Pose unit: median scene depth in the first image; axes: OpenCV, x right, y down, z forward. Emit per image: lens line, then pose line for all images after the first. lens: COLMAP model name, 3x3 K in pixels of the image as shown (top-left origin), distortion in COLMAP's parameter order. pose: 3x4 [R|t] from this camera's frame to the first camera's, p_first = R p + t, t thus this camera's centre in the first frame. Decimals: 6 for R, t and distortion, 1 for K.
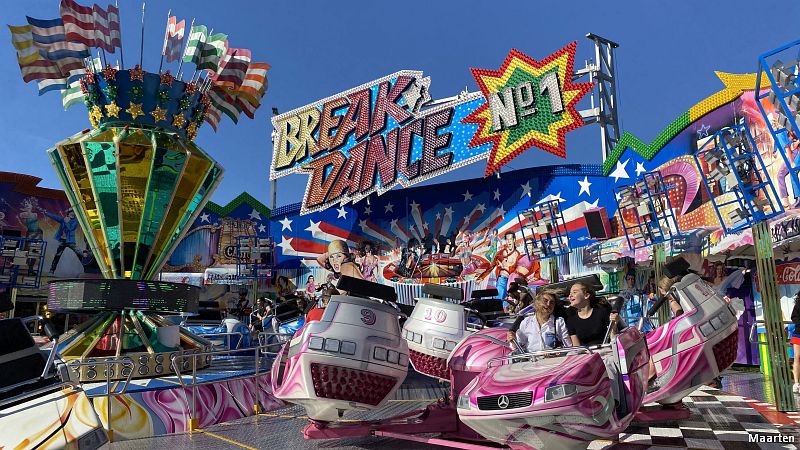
lens RADIAL K [[614.6, 0, 400.0], [0, 614.6, 225.0], [0, 0, 1]] dist [0.077241, 0.000074]
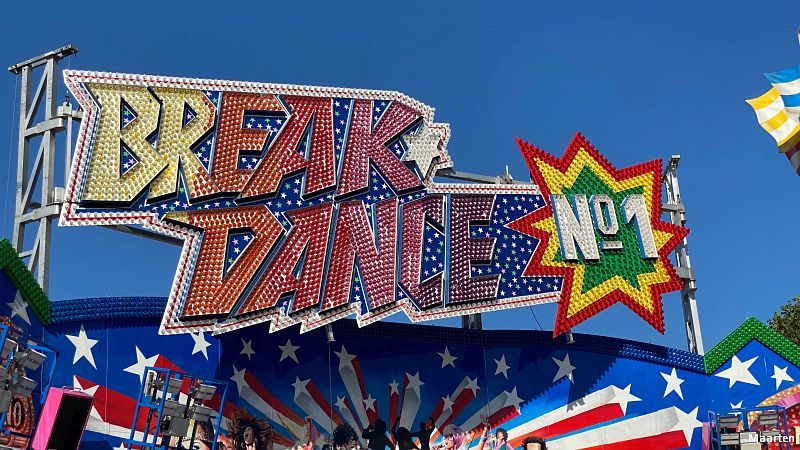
lens RADIAL K [[1121.9, 0, 400.0], [0, 1121.9, 225.0], [0, 0, 1]] dist [0.076636, 0.007780]
pose [[0.577486, 0.255845, 0.775276, -0.709166], [-0.117360, 0.965779, -0.231293, 0.072009], [-0.807921, 0.042582, 0.587750, 0.475376]]
